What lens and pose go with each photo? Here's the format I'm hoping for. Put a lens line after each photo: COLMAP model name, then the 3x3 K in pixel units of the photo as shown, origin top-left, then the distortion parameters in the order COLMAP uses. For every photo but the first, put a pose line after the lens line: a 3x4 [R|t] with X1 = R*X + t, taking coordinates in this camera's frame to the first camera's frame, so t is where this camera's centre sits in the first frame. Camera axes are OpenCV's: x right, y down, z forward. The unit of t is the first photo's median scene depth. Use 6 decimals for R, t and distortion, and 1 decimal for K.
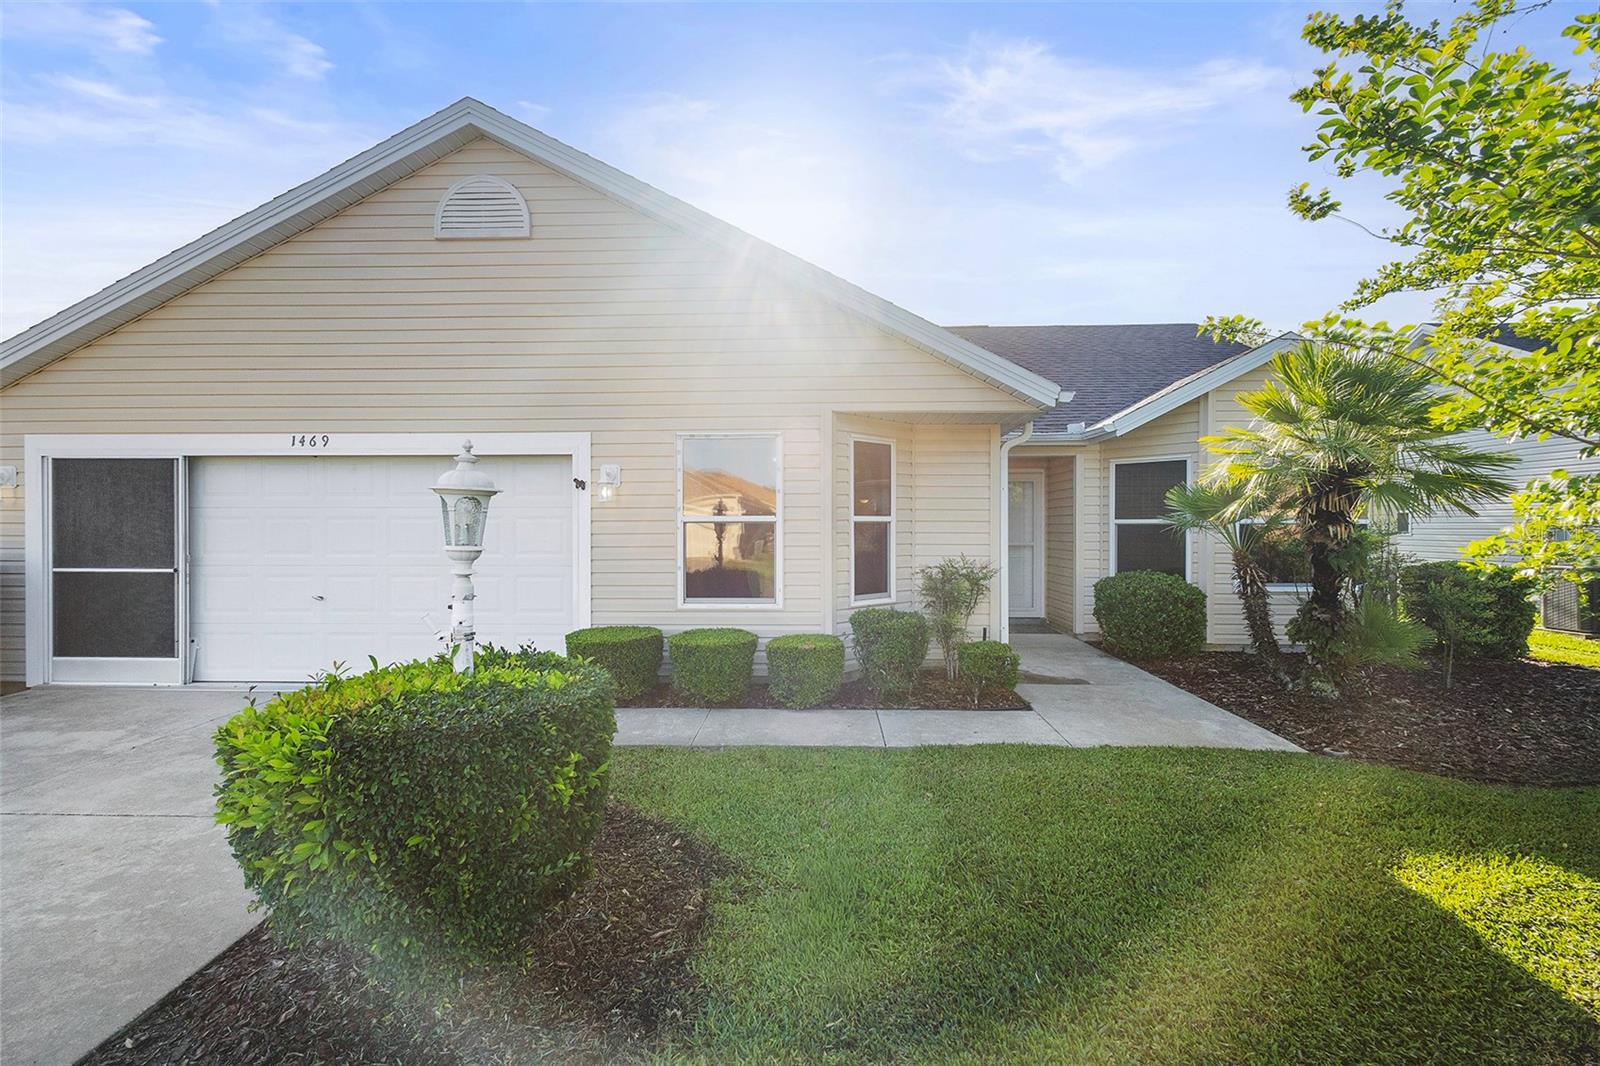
lens RADIAL K [[1159.9, 0, 788.2], [0, 1159.9, 528.5], [0, 0, 1]] dist [-0.009803, -0.003694]
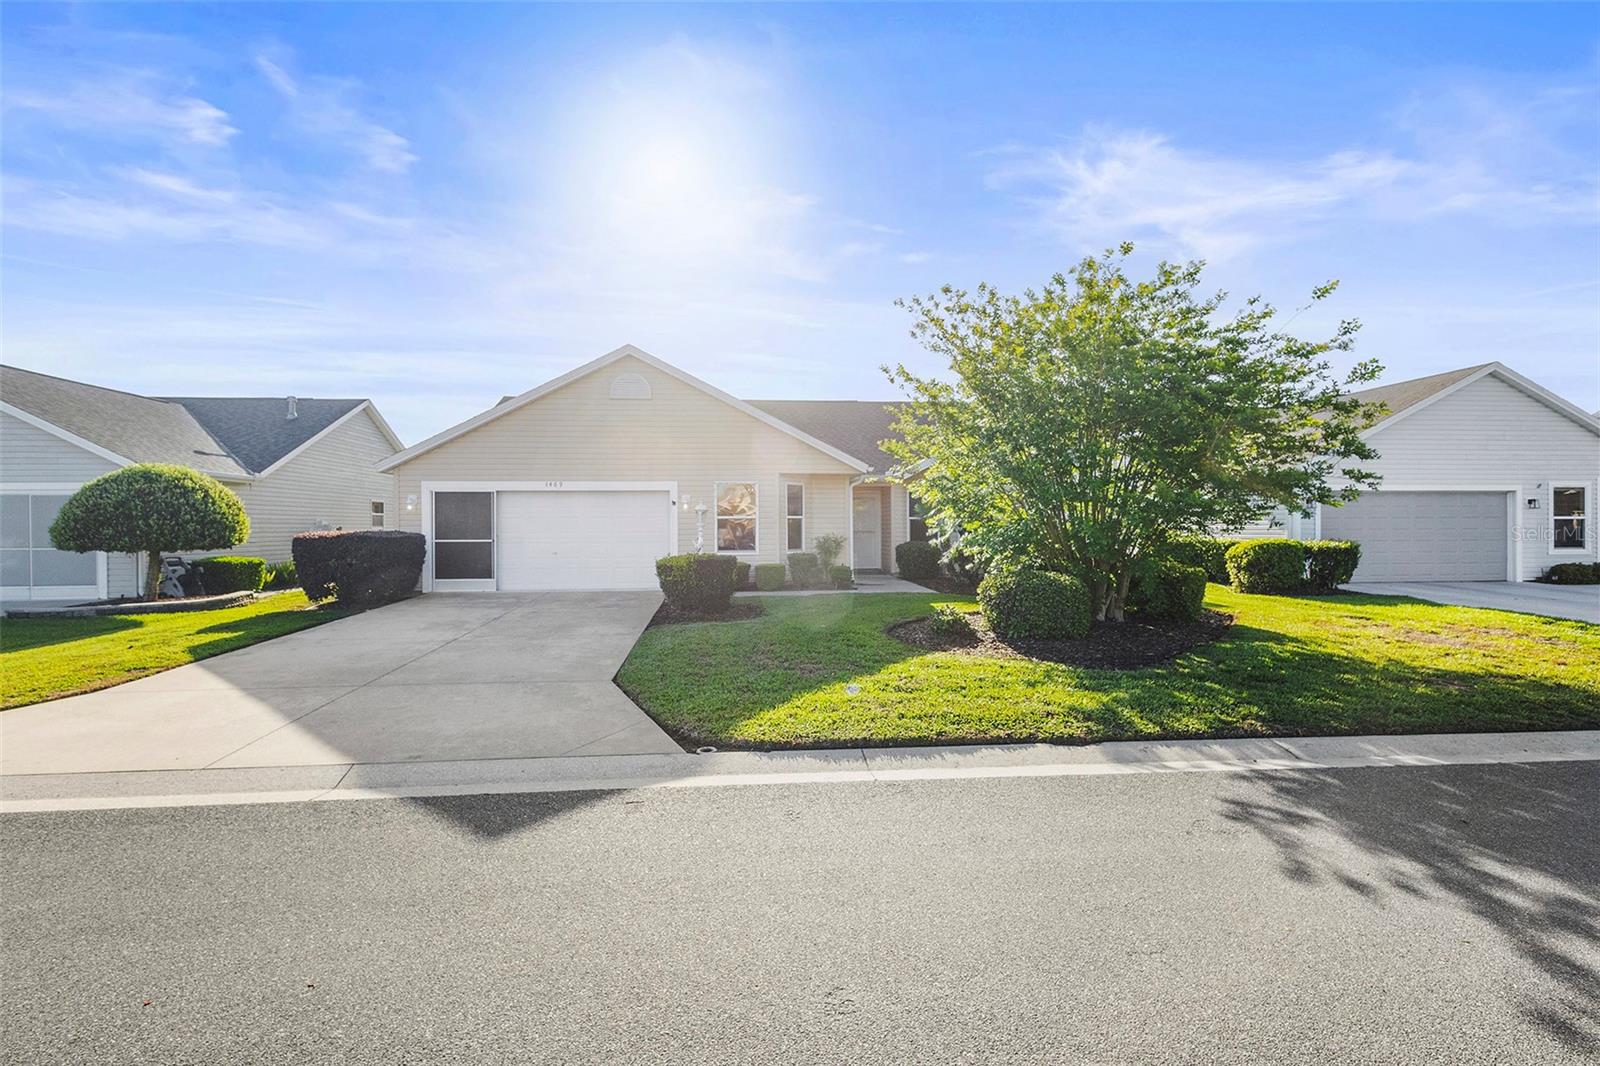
lens RADIAL K [[1159.9, 0, 806.9], [0, 1159.9, 527.9], [0, 0, 1]] dist [-0.009803, -0.003694]
pose [[0.995471, -0.004142, 0.094981, -0.128614], [0.004252, 0.999991, -0.000949, 0.015953], [-0.094976, 0.001348, 0.995479, -1.358364]]
